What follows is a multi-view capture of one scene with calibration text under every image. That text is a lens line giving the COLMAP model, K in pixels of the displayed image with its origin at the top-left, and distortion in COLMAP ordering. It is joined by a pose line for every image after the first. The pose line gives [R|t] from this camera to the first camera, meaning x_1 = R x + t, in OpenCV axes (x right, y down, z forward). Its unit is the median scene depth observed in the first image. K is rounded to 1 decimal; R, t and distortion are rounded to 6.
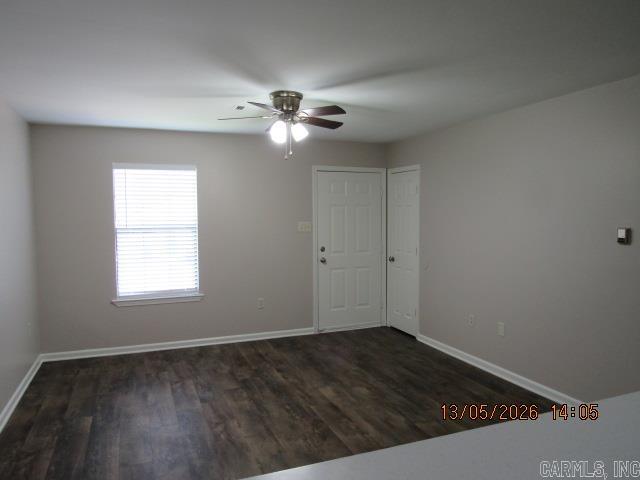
lens RADIAL K [[459.3, 0, 306.1], [0, 459.3, 238.5], [0, 0, 1]] dist [-0.013131, -0.004403]
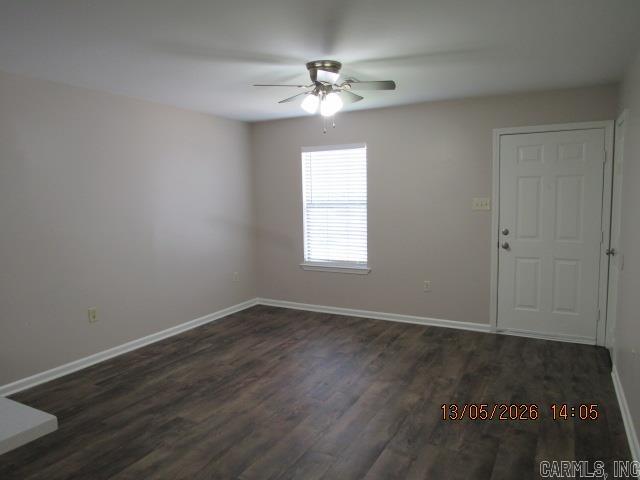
lens RADIAL K [[459.3, 0, 319.8], [0, 459.3, 239.2], [0, 0, 1]] dist [-0.013131, -0.004403]
pose [[0.648727, 0.070044, -0.757791, 0.490451], [-0.026950, 0.997245, 0.069106, -0.012445], [0.760544, -0.024409, 0.648828, 0.255373]]
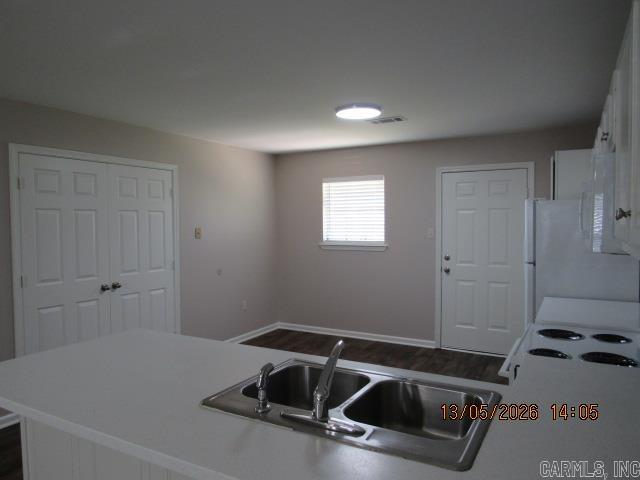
lens RADIAL K [[441.1, 0, 352.2], [0, 441.1, 238.9], [0, 0, 1]] dist [-0.031710, 0.003499]
pose [[0.665620, 0.029328, -0.745714, 0.631337], [-0.035556, 0.999339, 0.007566, -0.015902], [0.745443, 0.021479, 0.666223, 0.310908]]
